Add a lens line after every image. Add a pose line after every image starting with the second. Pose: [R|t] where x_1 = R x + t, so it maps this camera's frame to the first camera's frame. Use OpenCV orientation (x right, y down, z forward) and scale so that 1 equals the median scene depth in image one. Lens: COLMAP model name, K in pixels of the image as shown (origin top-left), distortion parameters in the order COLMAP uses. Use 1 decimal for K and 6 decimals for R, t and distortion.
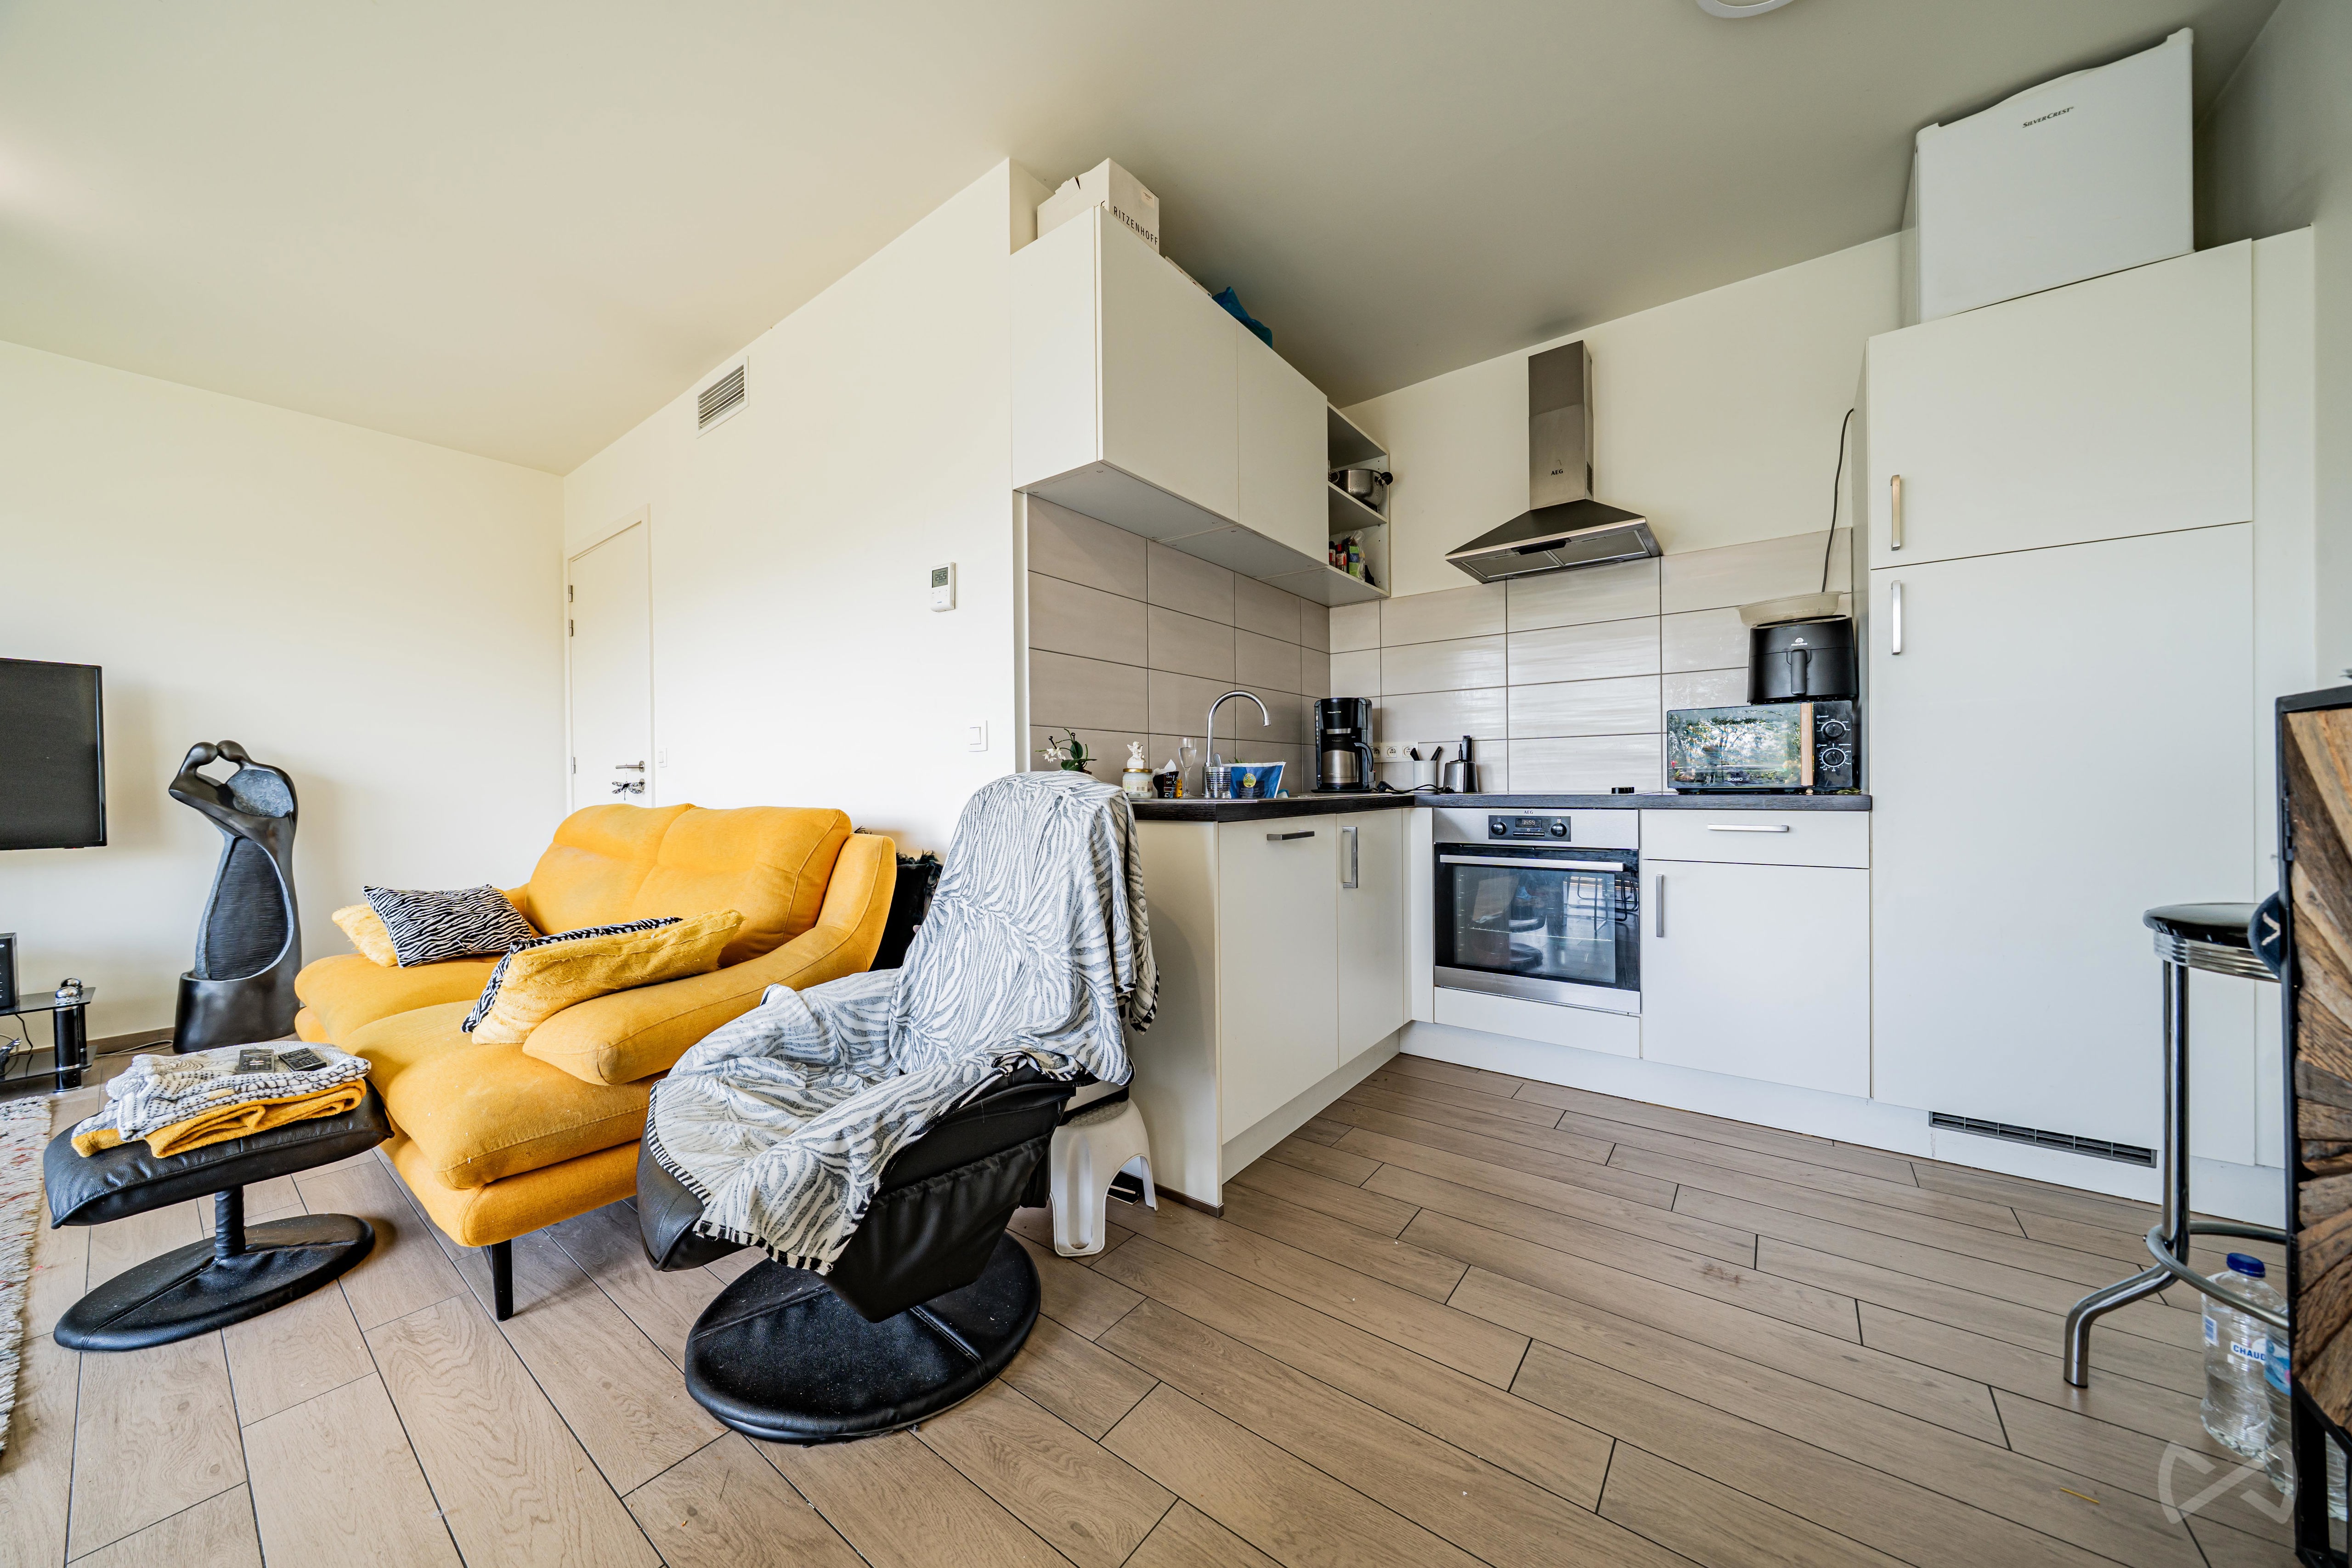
lens RADIAL K [[800.2, 0, 1164.9], [0, 800.2, 788.5], [0, 0, 1]] dist [-0.006330, -0.000144]
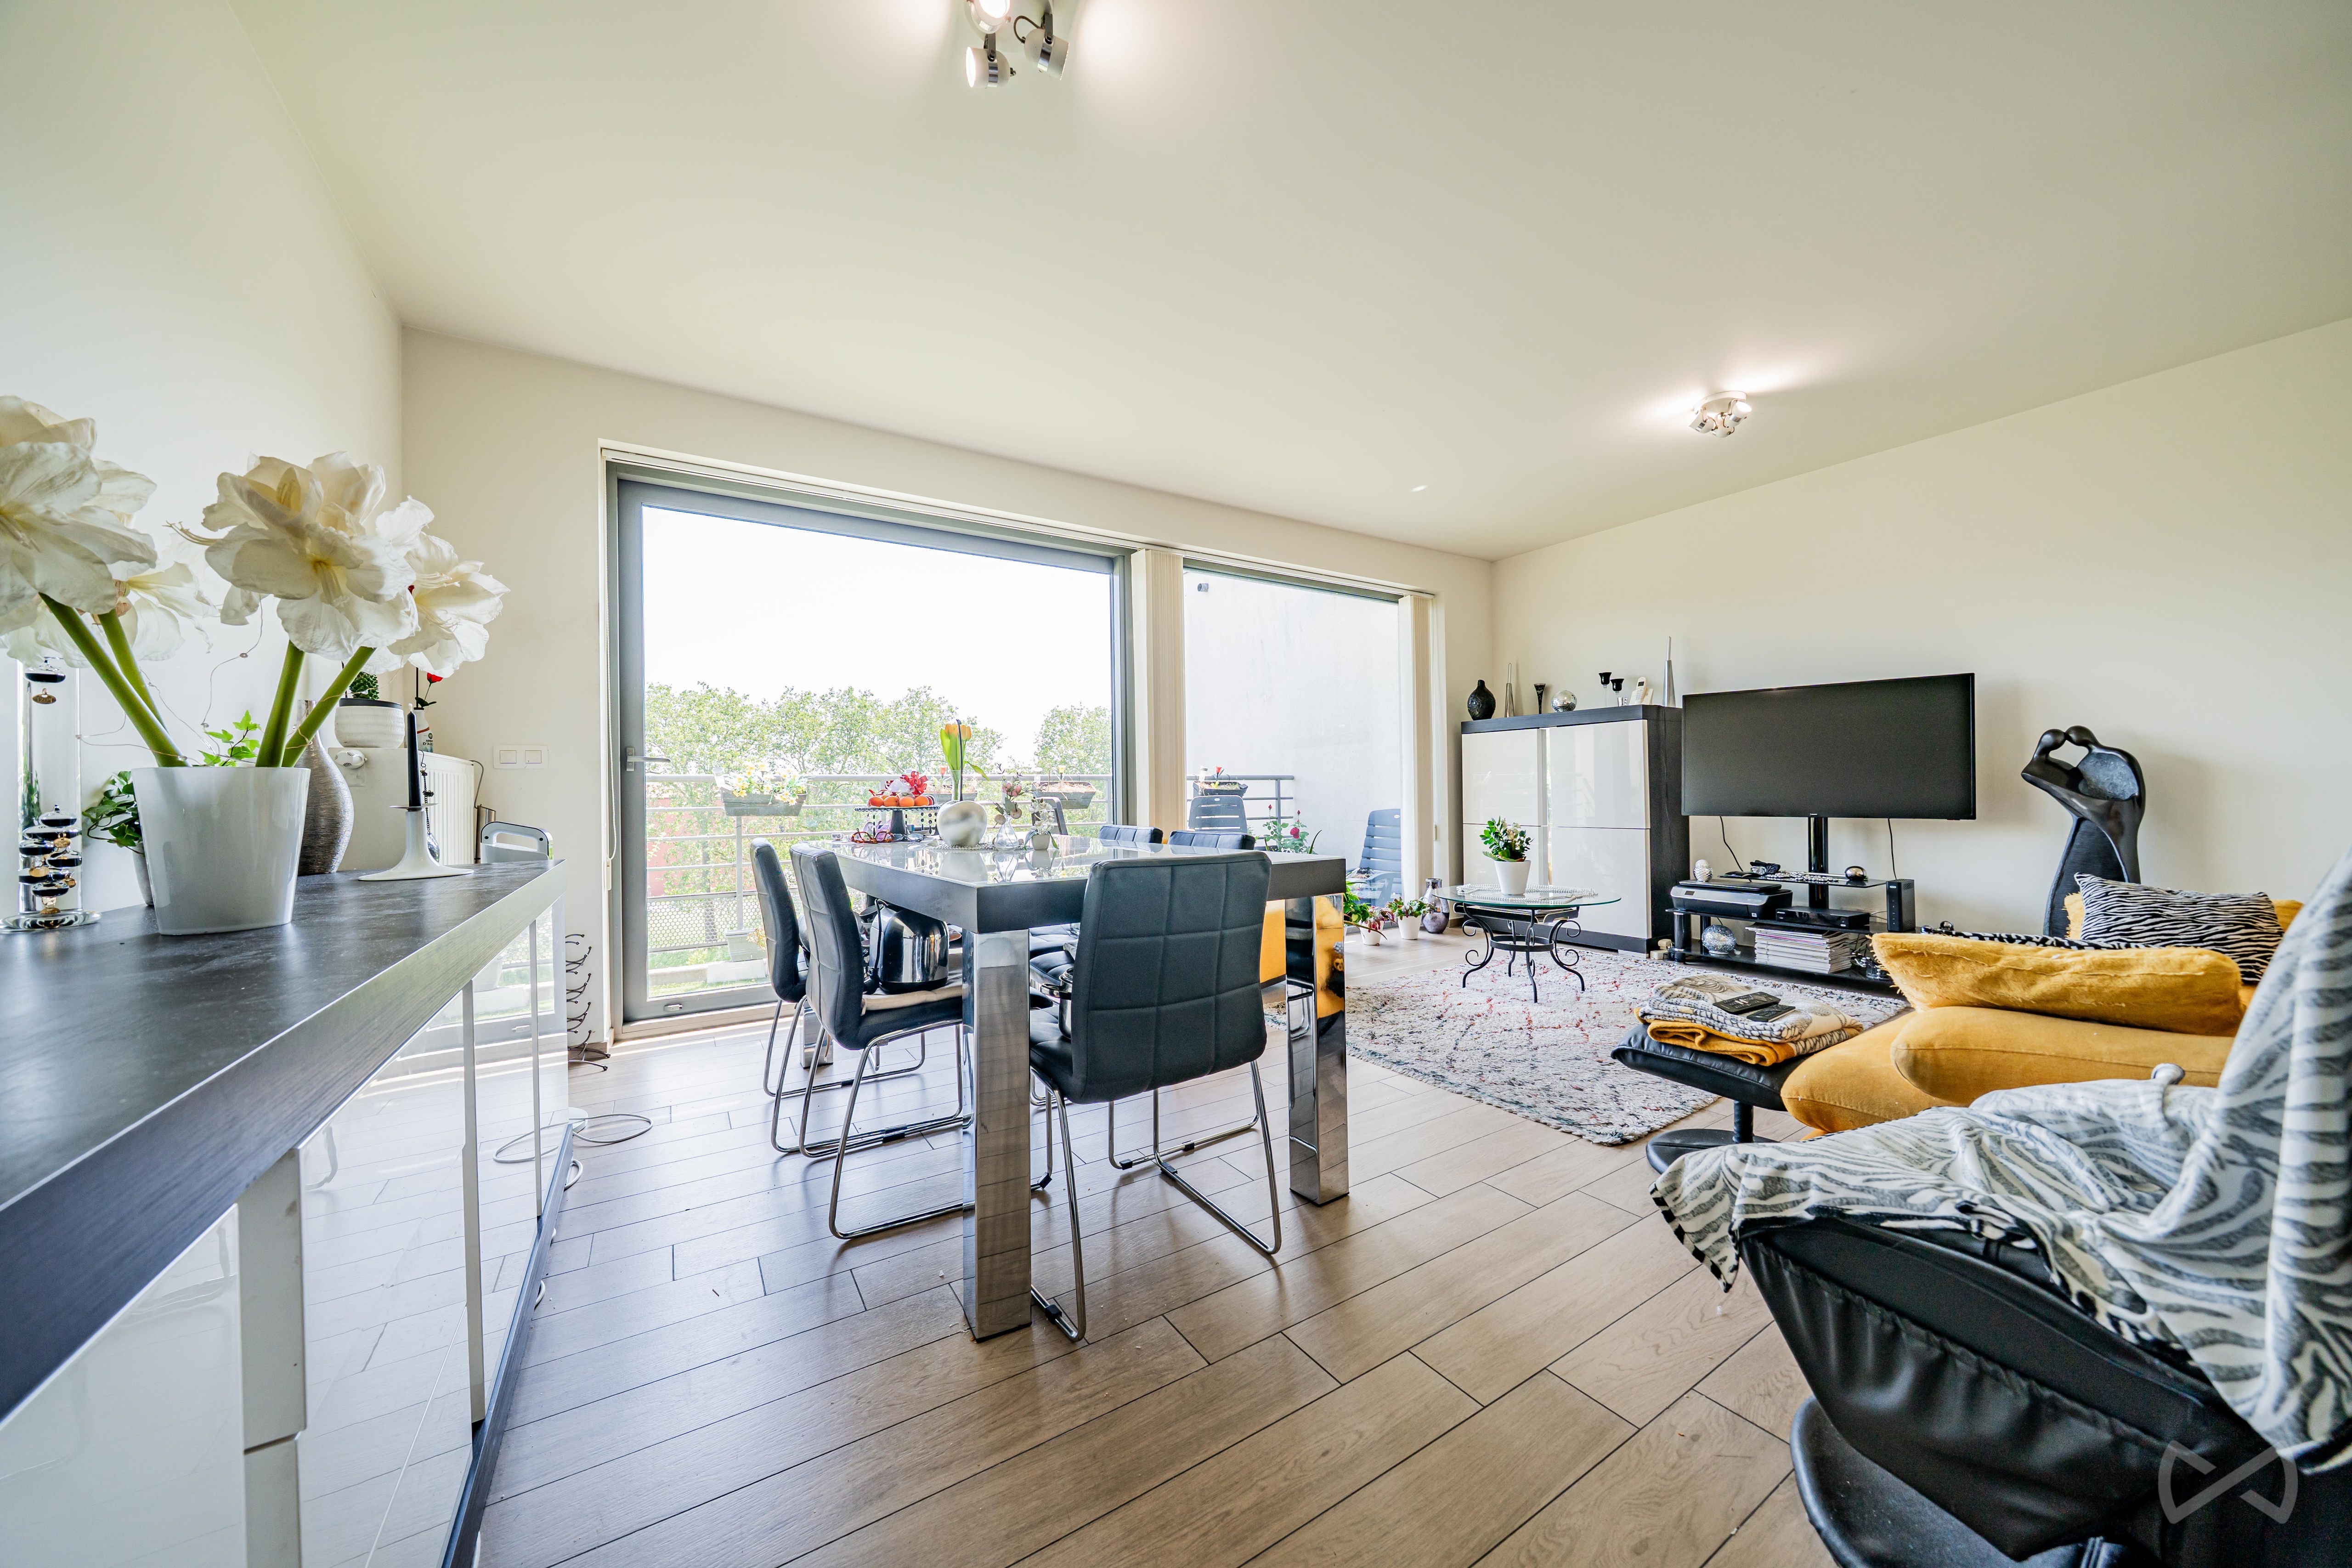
lens RADIAL K [[800.2, 0, 1167.0], [0, 800.2, 786.3], [0, 0, 1]] dist [-0.006330, -0.000144]
pose [[-0.351693, 0.011022, -0.936050, 0.248173], [0.011036, 0.999910, 0.007628, -0.001849], [0.936050, -0.007648, -0.351783, 0.260045]]
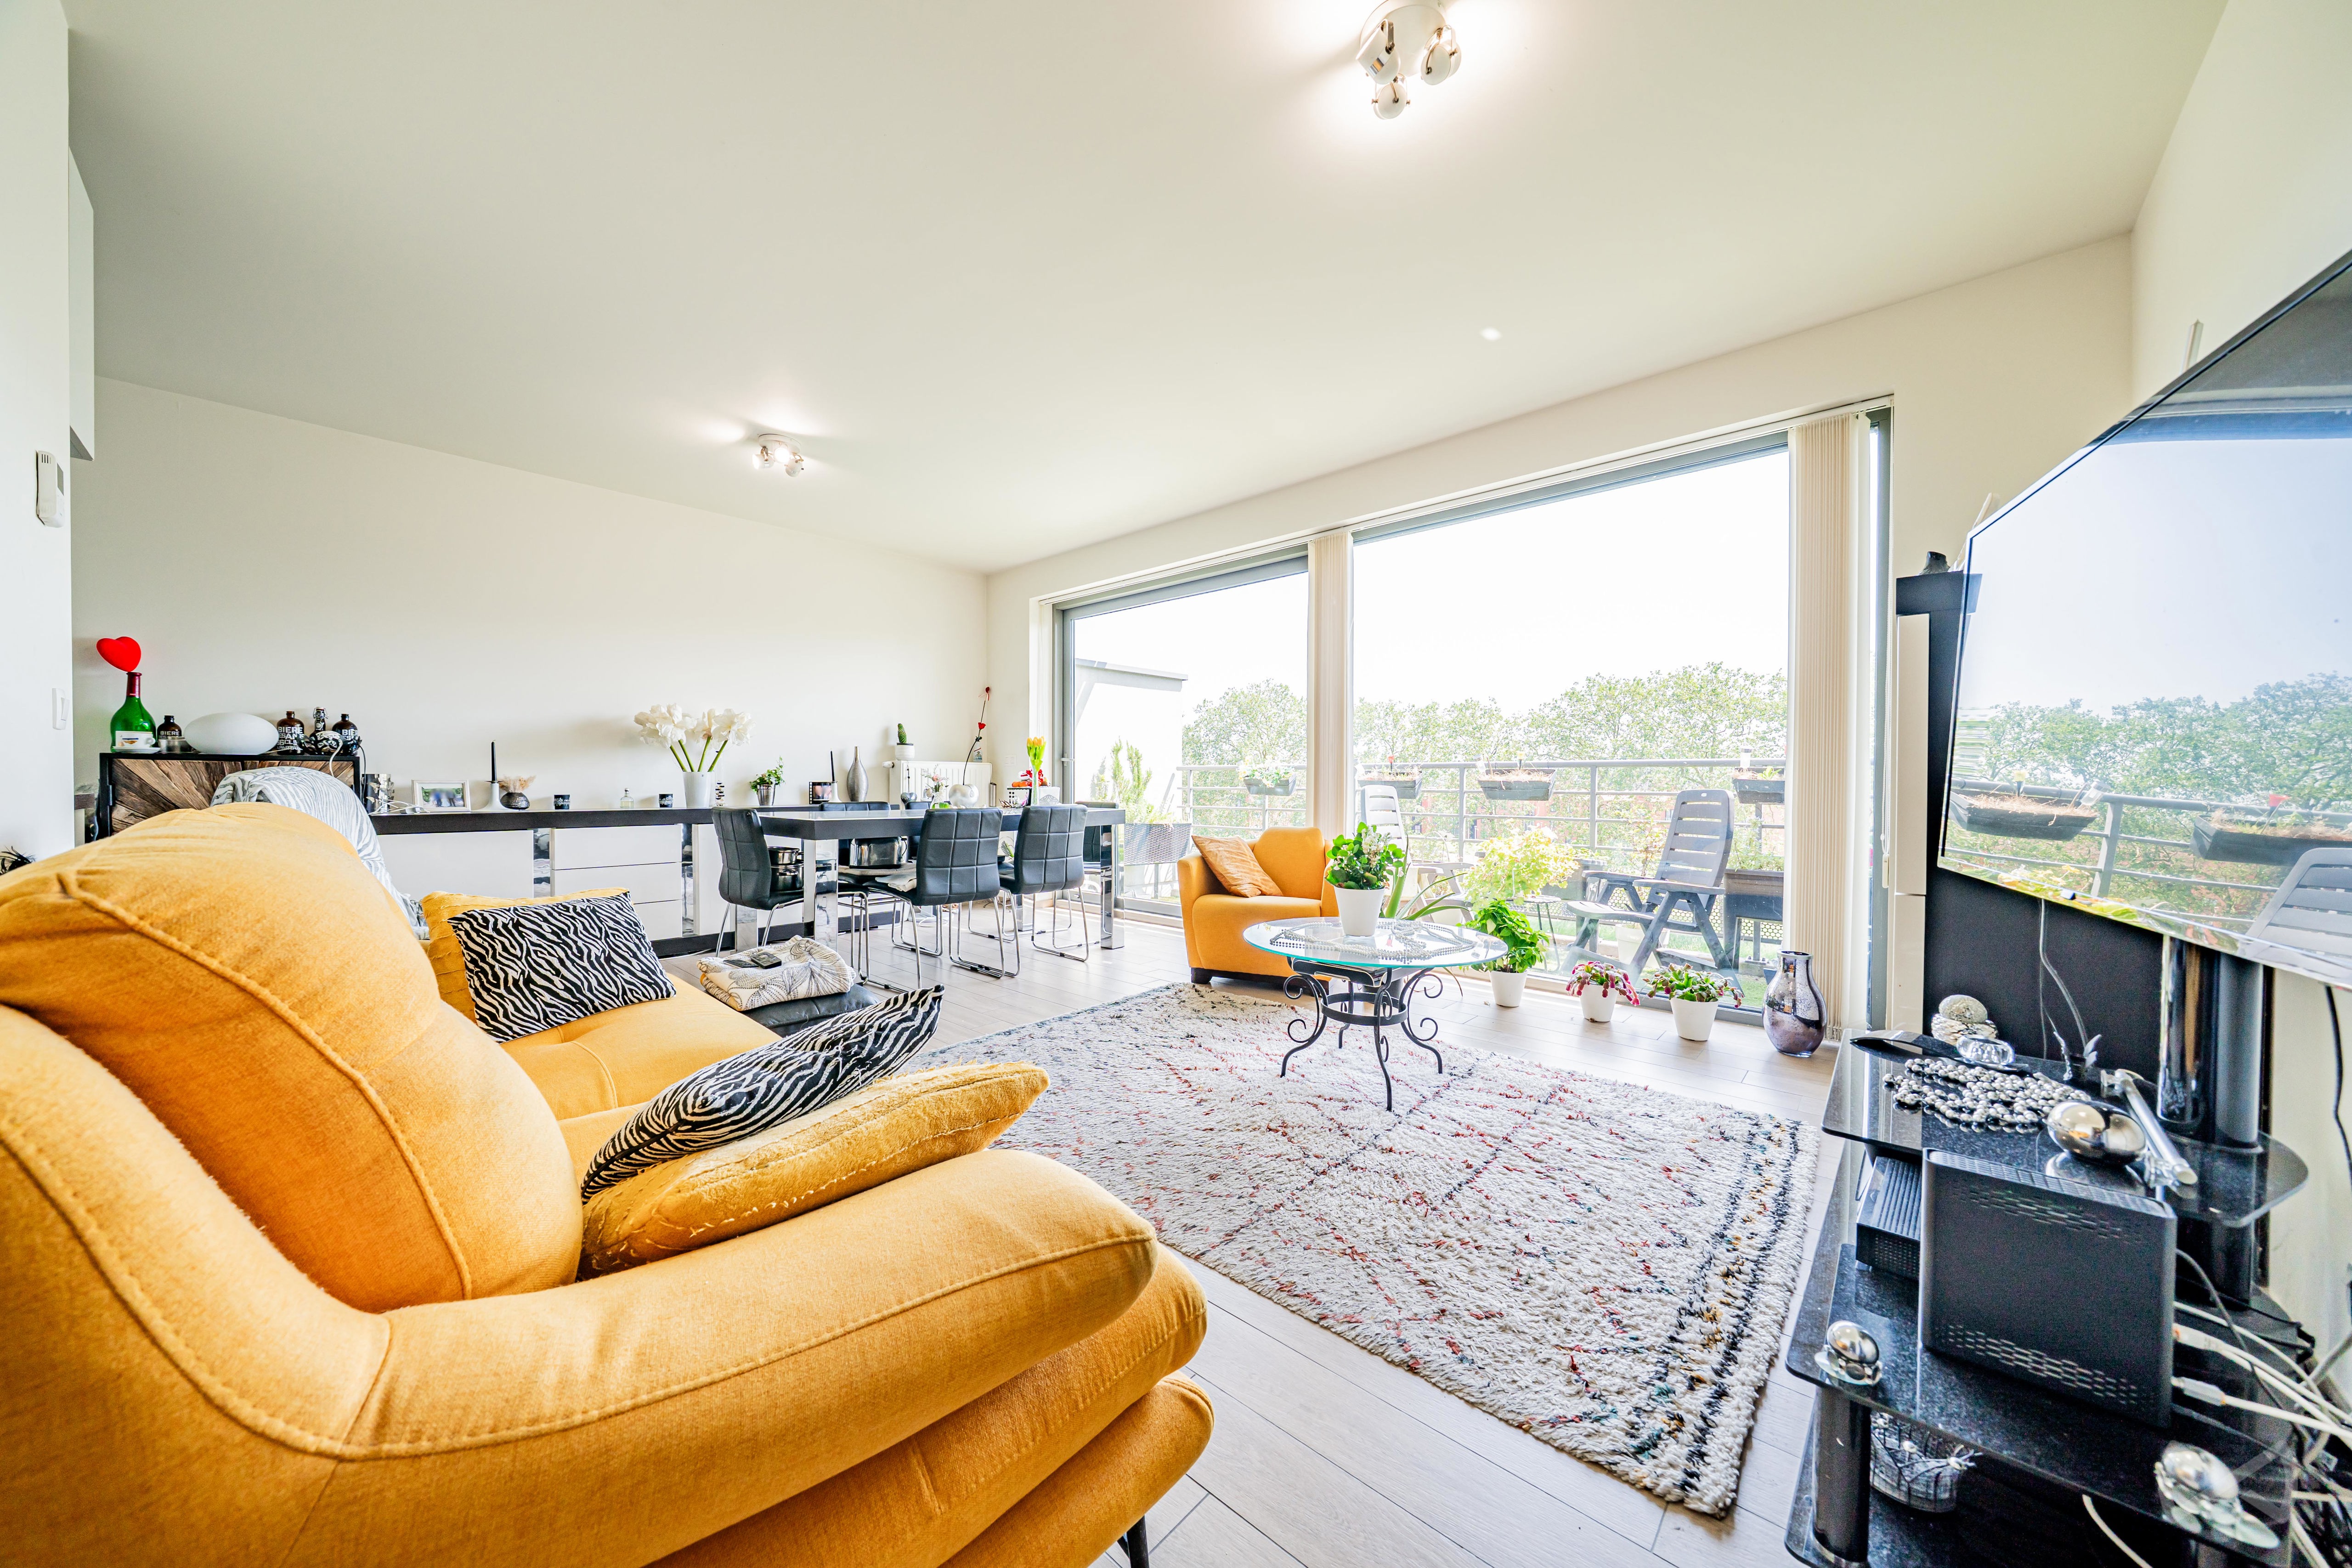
lens RADIAL K [[800.2, 0, 1167.1], [0, 800.2, 786.2], [0, 0, 1]] dist [-0.006330, -0.000144]
pose [[-0.995078, 0.008382, 0.098741, -1.019298], [0.009681, 0.999873, 0.012690, 0.006650], [-0.098622, 0.013583, -0.995032, 1.236577]]
